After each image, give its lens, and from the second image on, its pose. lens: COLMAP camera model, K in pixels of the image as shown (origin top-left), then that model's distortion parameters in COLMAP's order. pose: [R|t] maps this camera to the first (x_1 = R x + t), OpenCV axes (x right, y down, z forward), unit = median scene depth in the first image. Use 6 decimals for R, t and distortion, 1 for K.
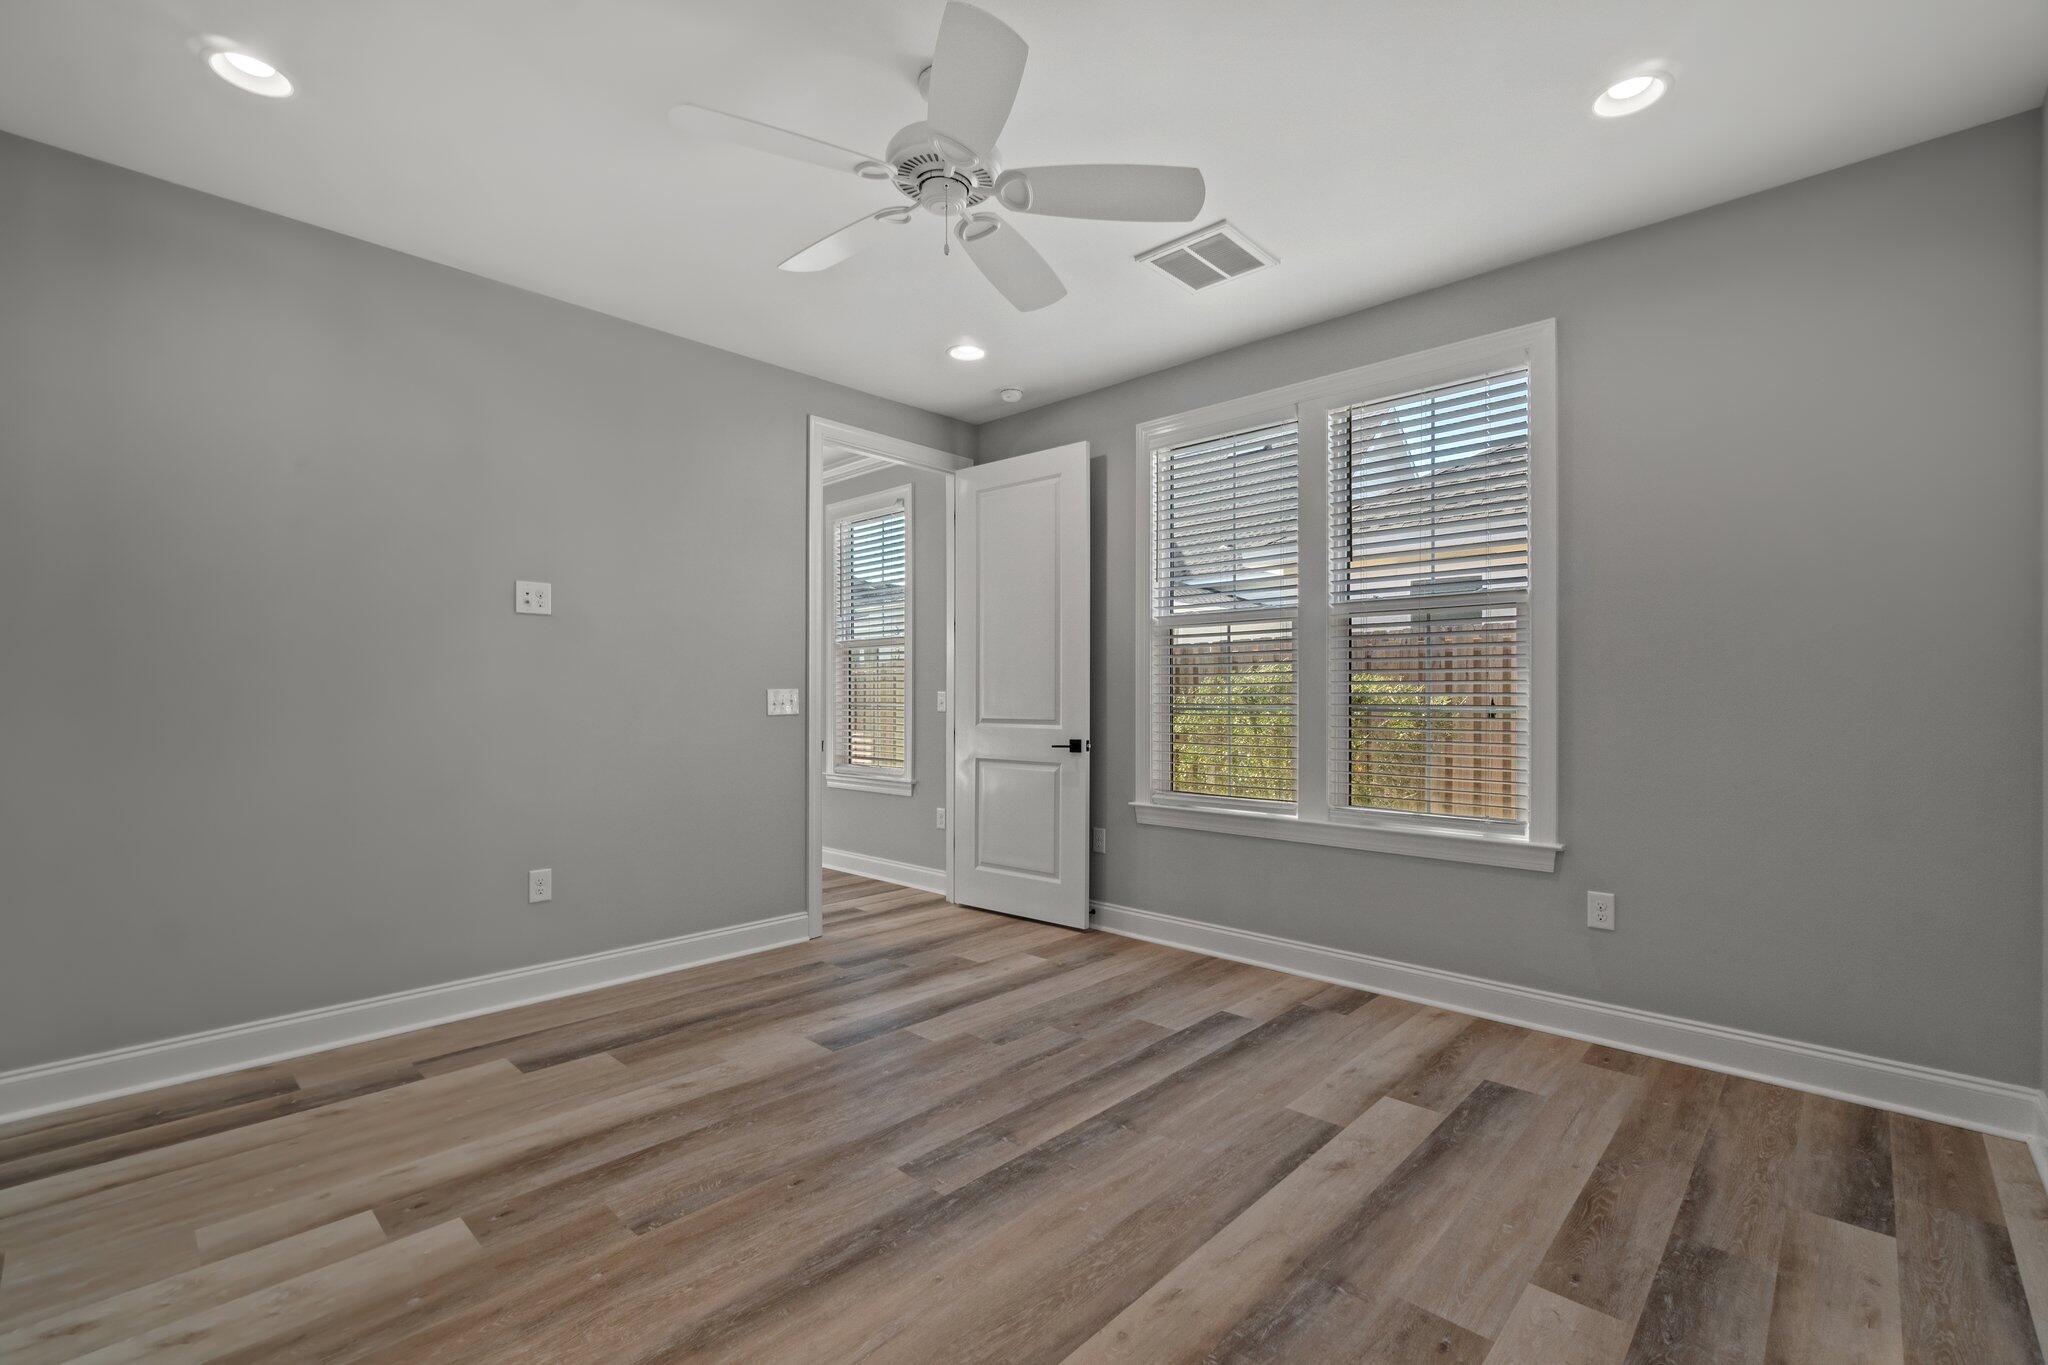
lens RADIAL K [[903.8, 0, 1038.4], [0, 903.8, 691.7], [0, 0, 1]] dist [-0.003112, 0.000135]
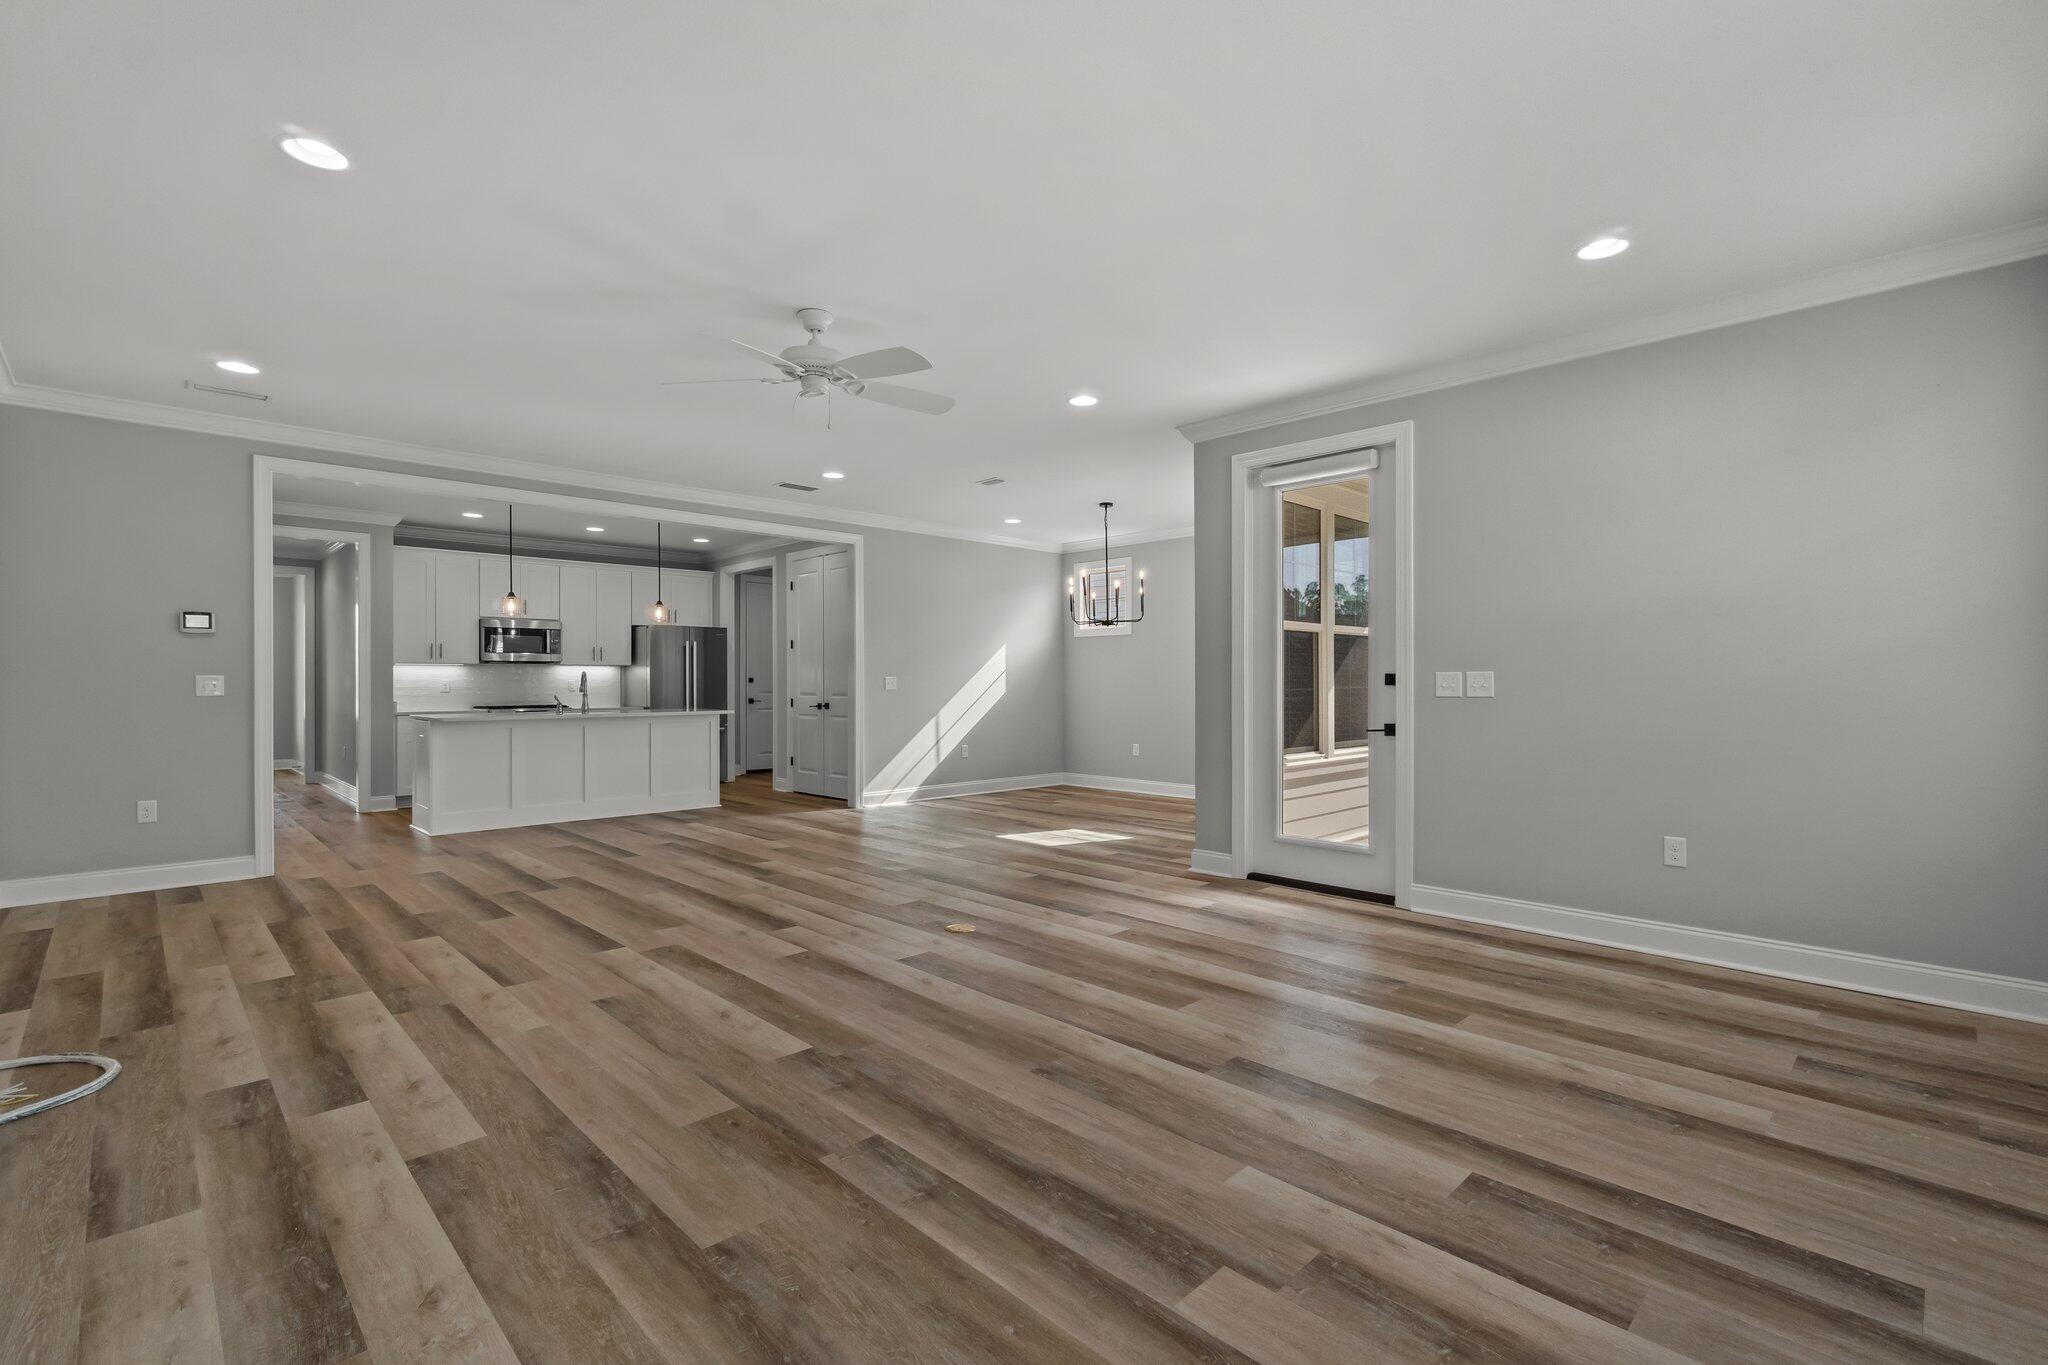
lens RADIAL K [[903.8, 0, 1038.4], [0, 903.8, 691.7], [0, 0, 1]] dist [-0.003112, 0.000135]
pose [[0.033702, -0.011711, 0.999363, -0.327255], [-0.002211, 0.999928, 0.011792, 0.001410], [-0.999429, -0.002607, 0.033674, -0.005165]]
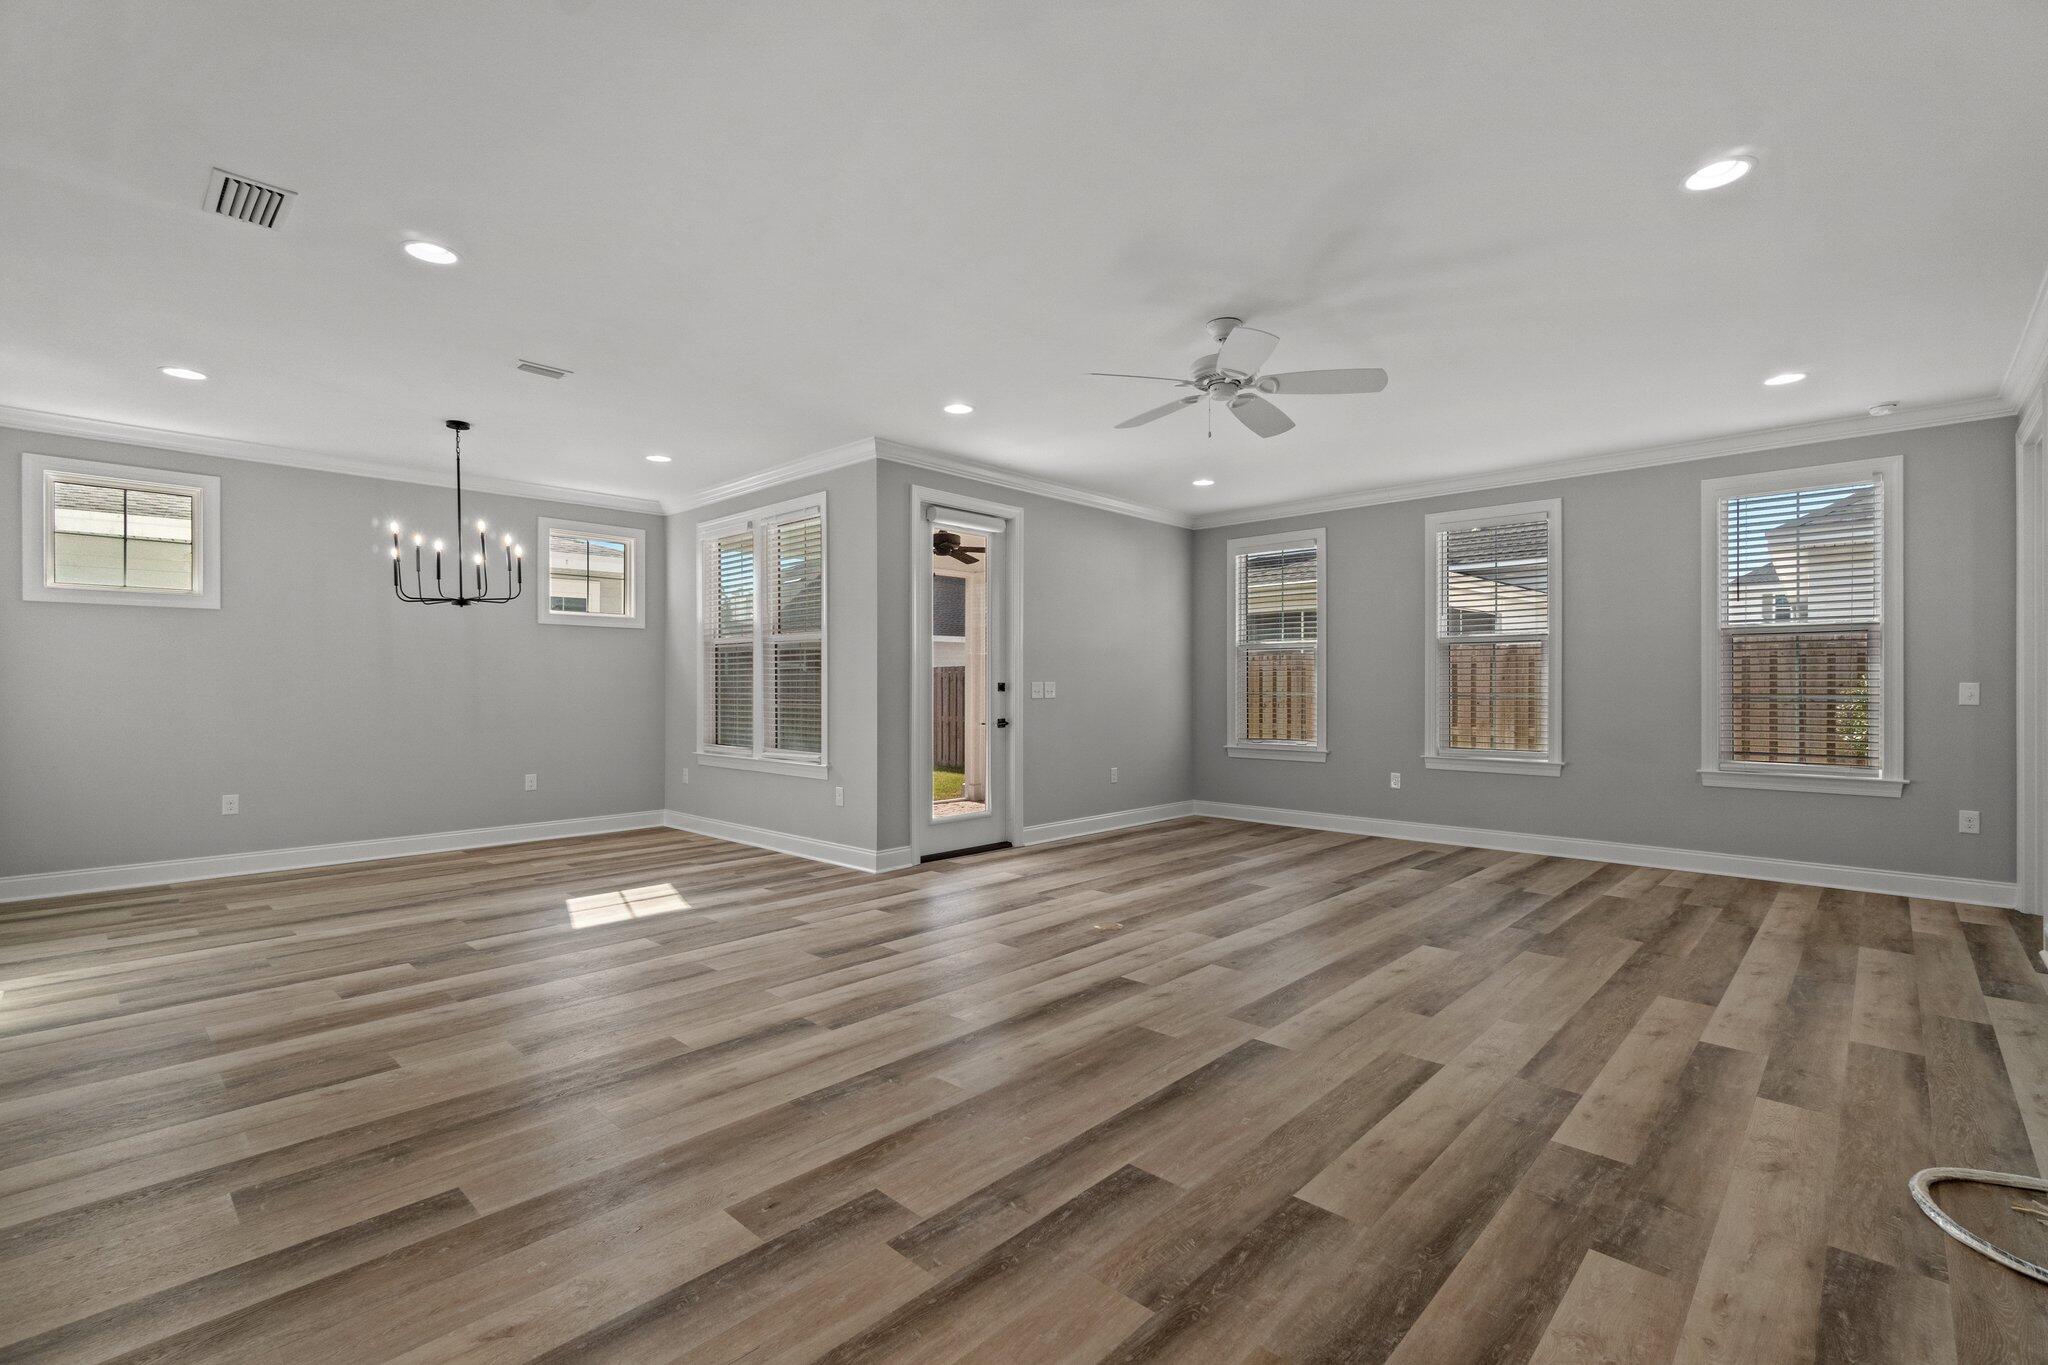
lens RADIAL K [[900.8, 0, 1024.0], [0, 900.8, 682.5], [0, 0, 1]] dist [0.002659, -0.000493]
pose [[-0.999836, -0.000492, 0.018101, 2.383448], [-0.000638, 0.999967, -0.008081, 0.007006], [-0.018096, -0.008091, -0.999804, 2.922366]]
